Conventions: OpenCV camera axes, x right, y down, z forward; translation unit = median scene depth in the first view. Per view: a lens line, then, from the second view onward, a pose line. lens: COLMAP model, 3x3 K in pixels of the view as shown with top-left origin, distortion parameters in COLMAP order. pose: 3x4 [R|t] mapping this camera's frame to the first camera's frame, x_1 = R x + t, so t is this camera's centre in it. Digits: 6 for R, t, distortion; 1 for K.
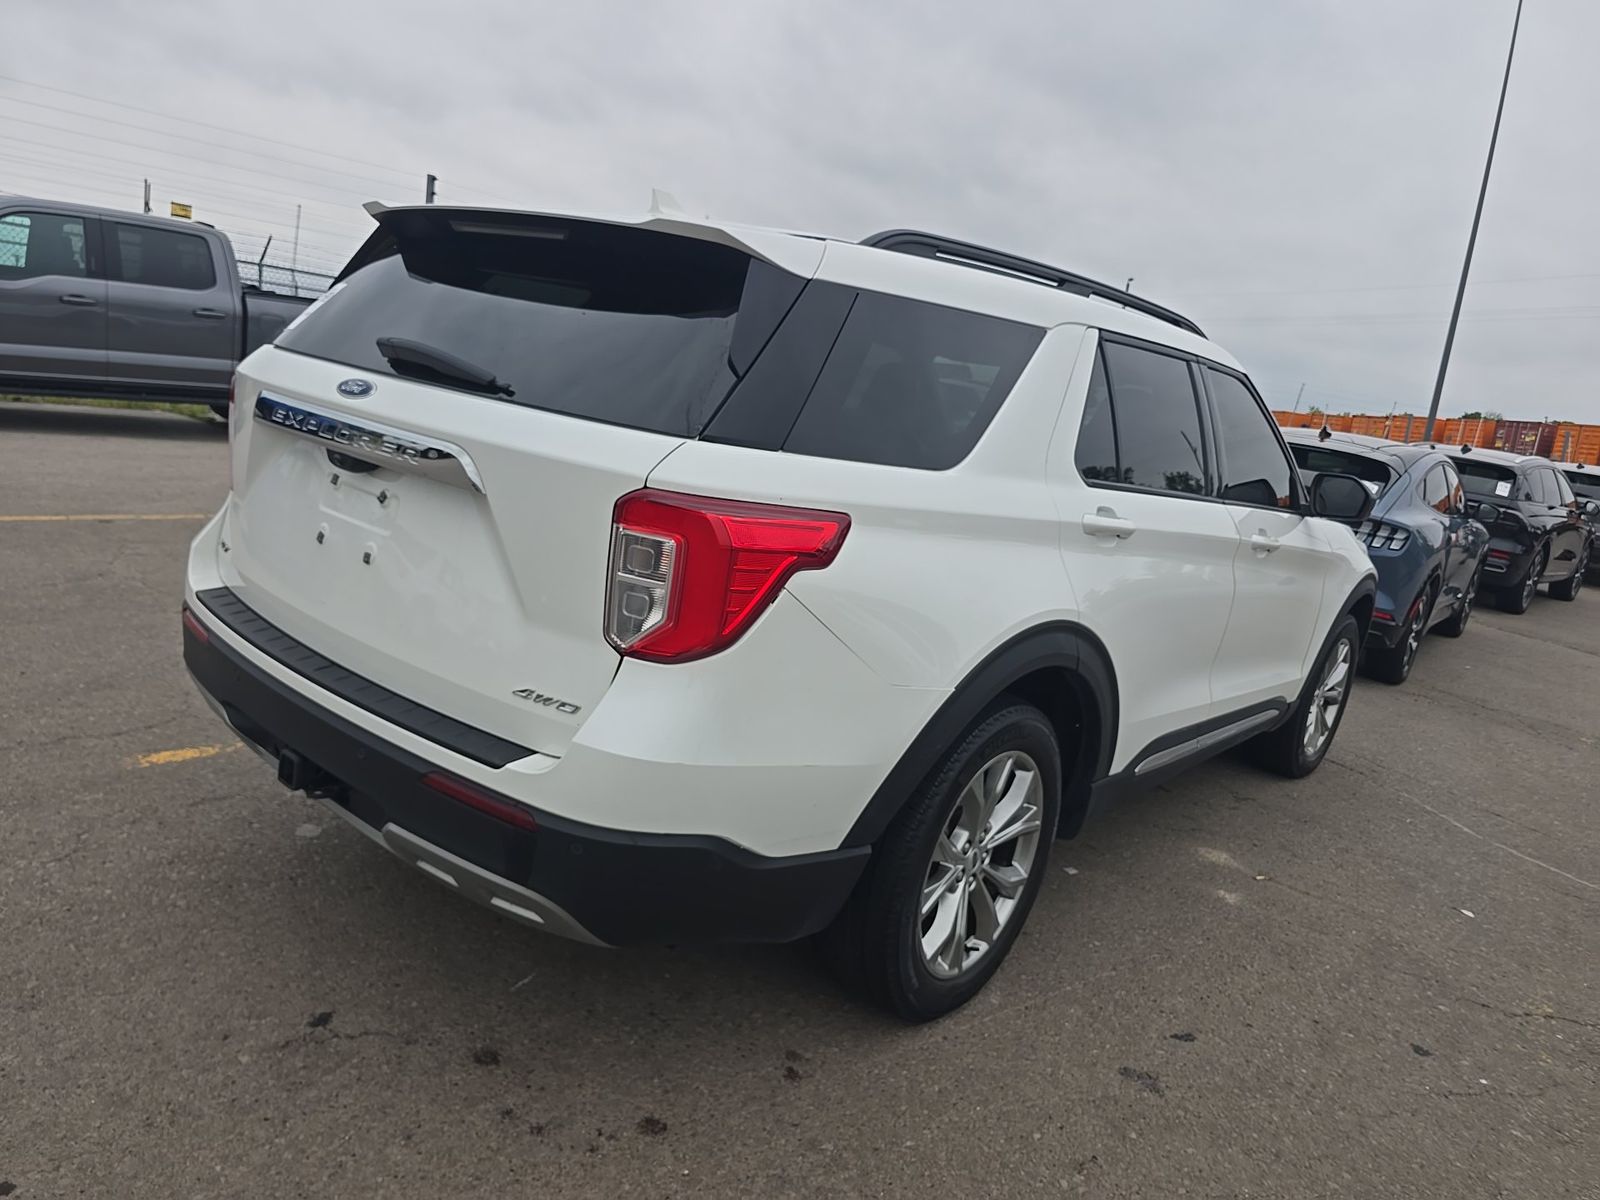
lens RADIAL K [[1103.9, 0, 800.0], [0, 1103.9, 600.0], [0, 0, 1]] dist [0.057813, -0.063366]
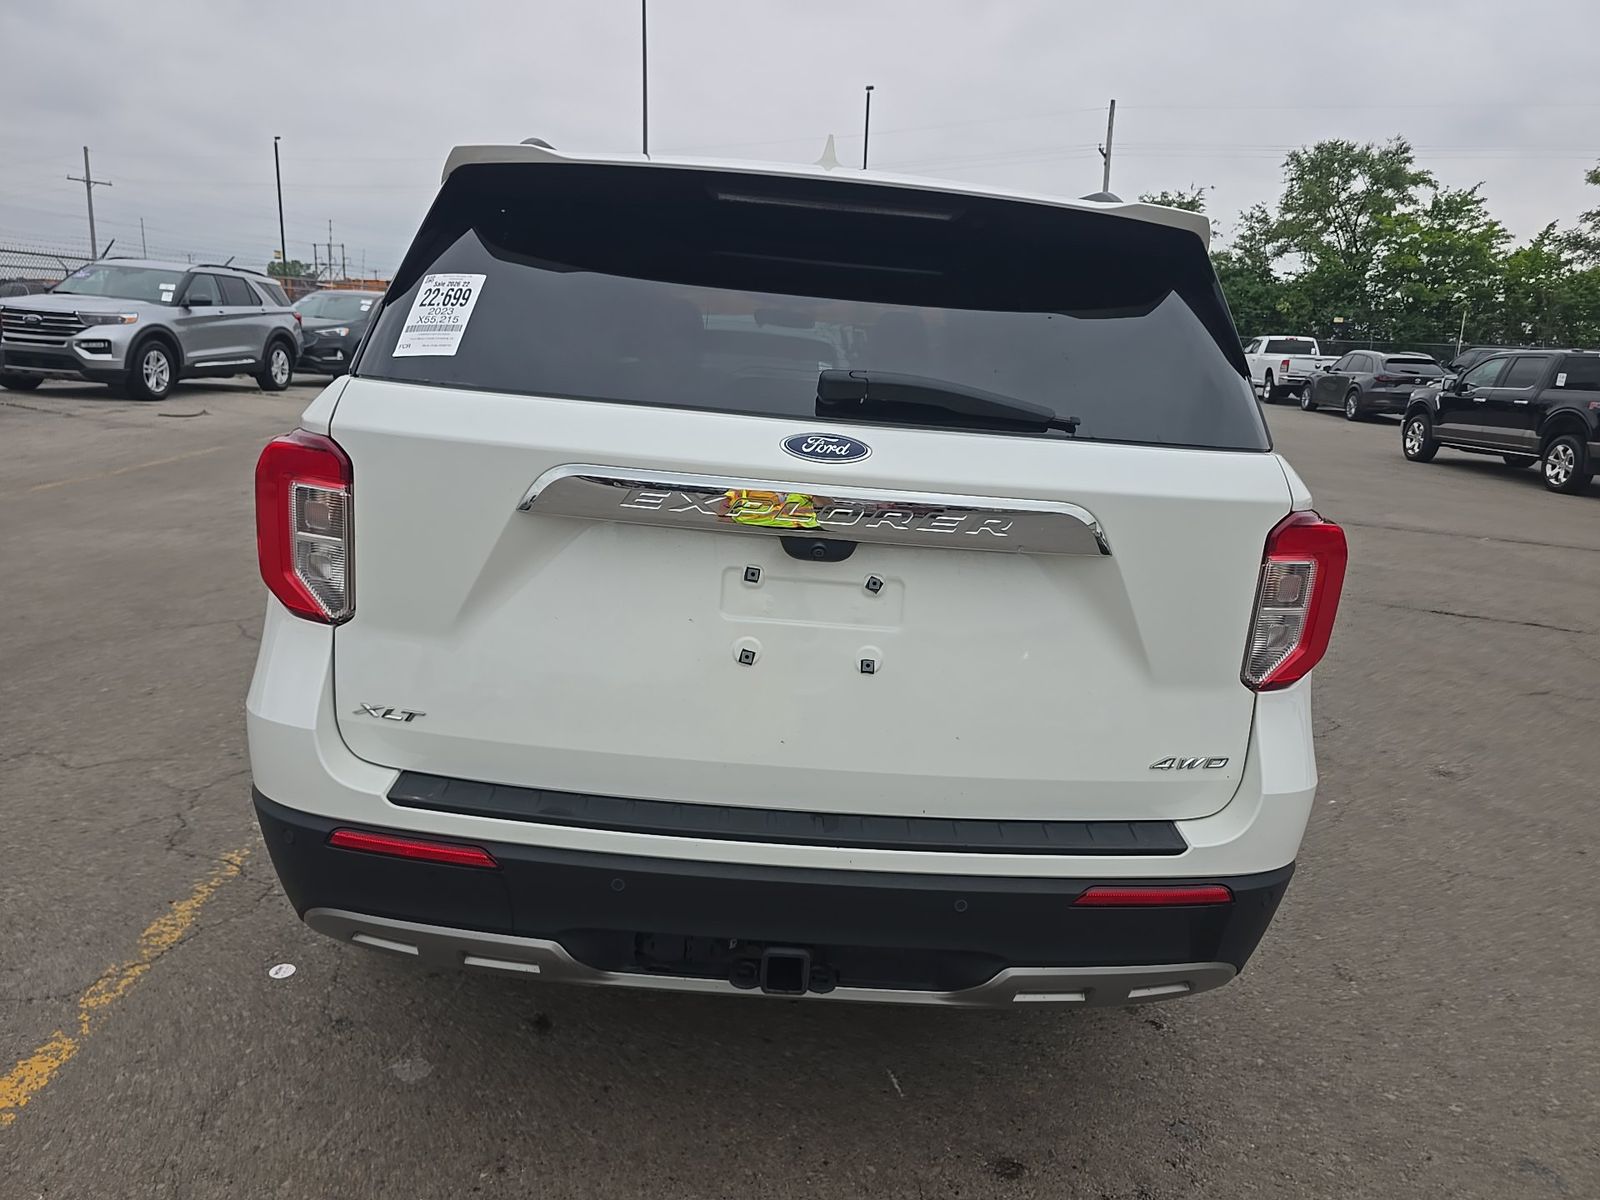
lens RADIAL K [[1103.9, 0, 800.0], [0, 1103.9, 600.0], [0, 0, 1]] dist [0.057813, -0.063366]
pose [[0.746780, -0.243654, 0.618832, -0.894261], [0.169611, 0.969479, 0.177036, -0.227506], [-0.643080, -0.027246, 0.765314, 0.463002]]
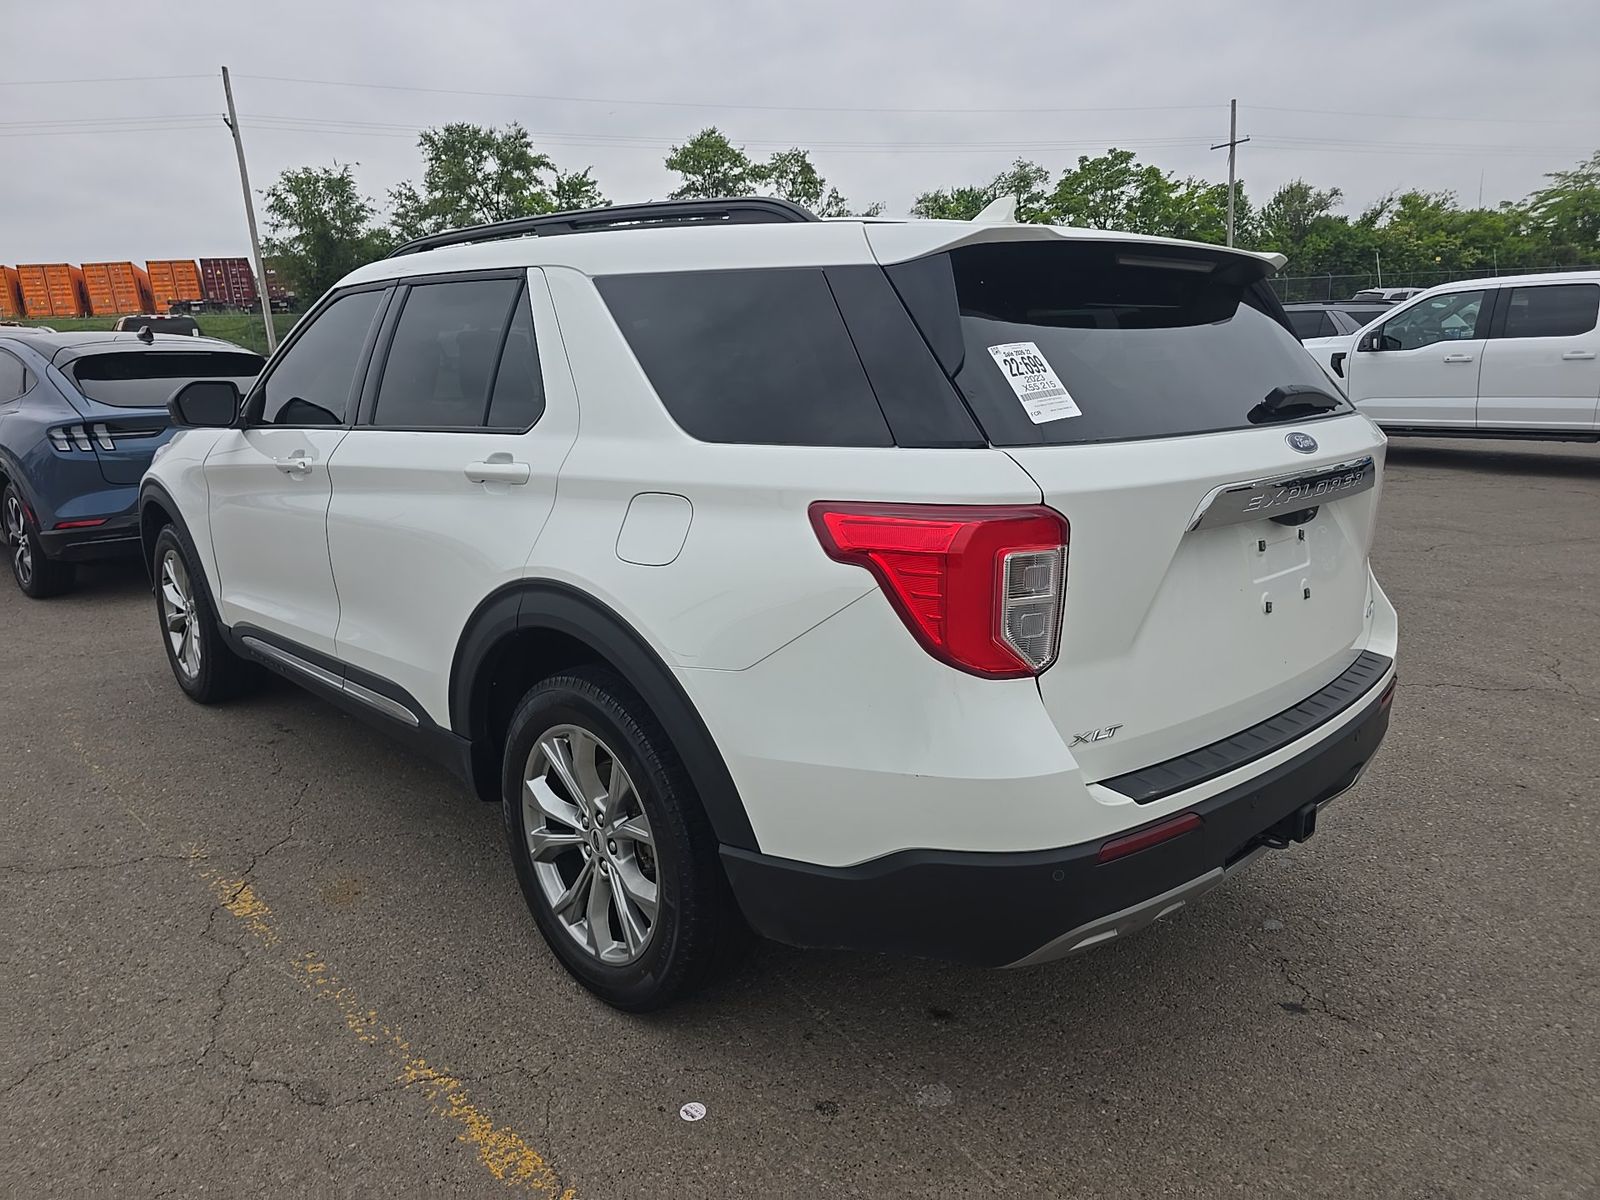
lens RADIAL K [[1096.1, 0, 786.8], [0, 1096.1, 593.3], [0, 0, 1]] dist [0.054344, -0.050022]
pose [[0.093706, -0.368950, 0.924714, -1.453812], [0.222661, 0.913041, 0.341729, -0.527106], [-0.970382, 0.173876, 0.167708, 1.344521]]
